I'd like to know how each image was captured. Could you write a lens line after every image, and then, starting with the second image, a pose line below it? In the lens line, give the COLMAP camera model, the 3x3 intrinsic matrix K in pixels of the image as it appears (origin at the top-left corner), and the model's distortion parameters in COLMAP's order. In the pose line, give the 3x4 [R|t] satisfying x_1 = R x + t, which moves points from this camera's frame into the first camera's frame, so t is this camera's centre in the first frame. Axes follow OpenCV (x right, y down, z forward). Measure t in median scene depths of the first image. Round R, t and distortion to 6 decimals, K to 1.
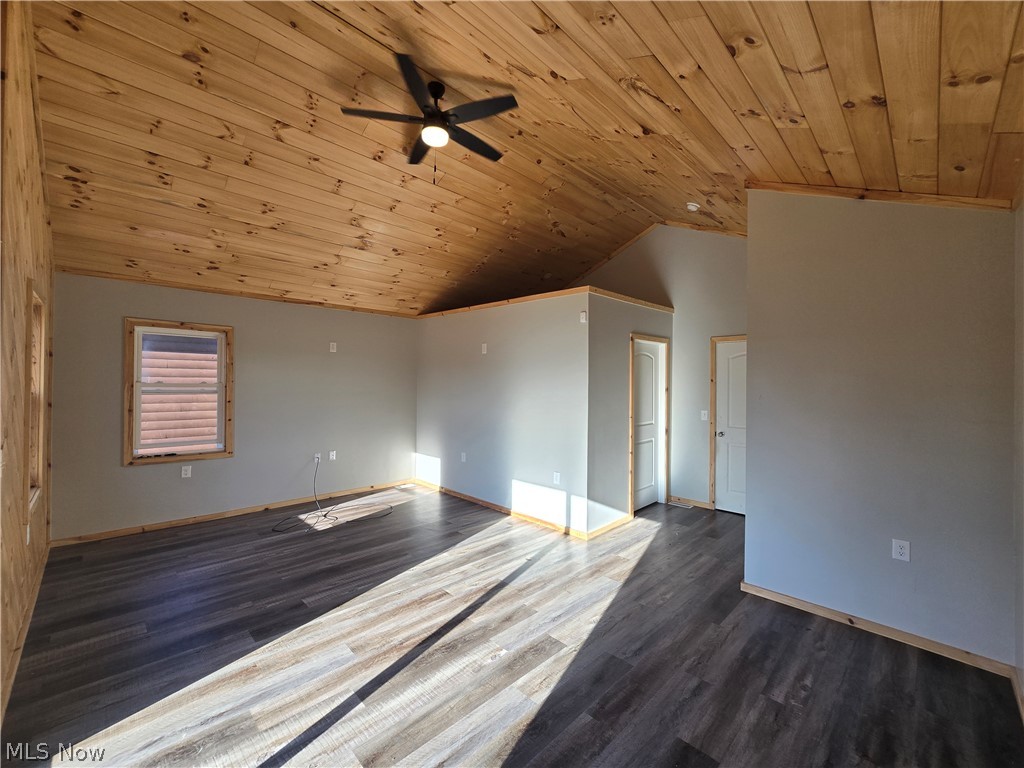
lens RADIAL K [[419.6, 0, 516.4], [0, 419.6, 383.0], [0, 0, 1]] dist [-0.008506, 0.002371]
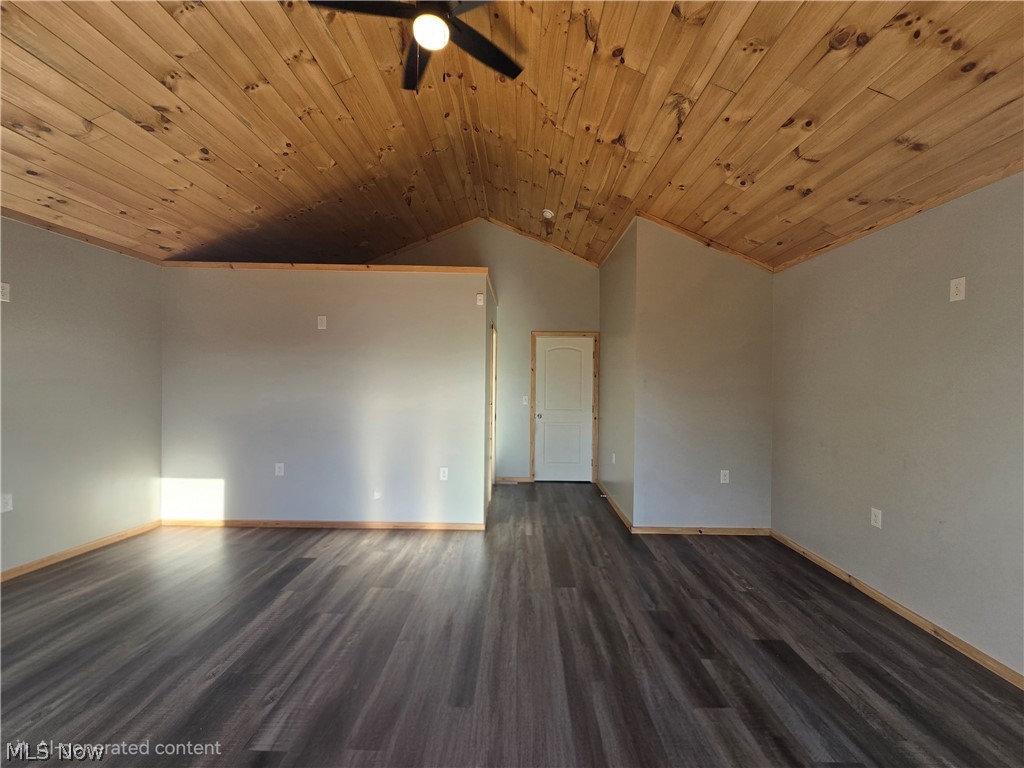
lens RADIAL K [[419.6, 0, 517.0], [0, 419.6, 383.6], [0, 0, 1]] dist [-0.008506, 0.002371]
pose [[0.715789, -0.006594, 0.698285, -0.444169], [-0.005758, 0.999866, 0.015345, 0.018238], [-0.698293, -0.015004, 0.715655, 0.256879]]
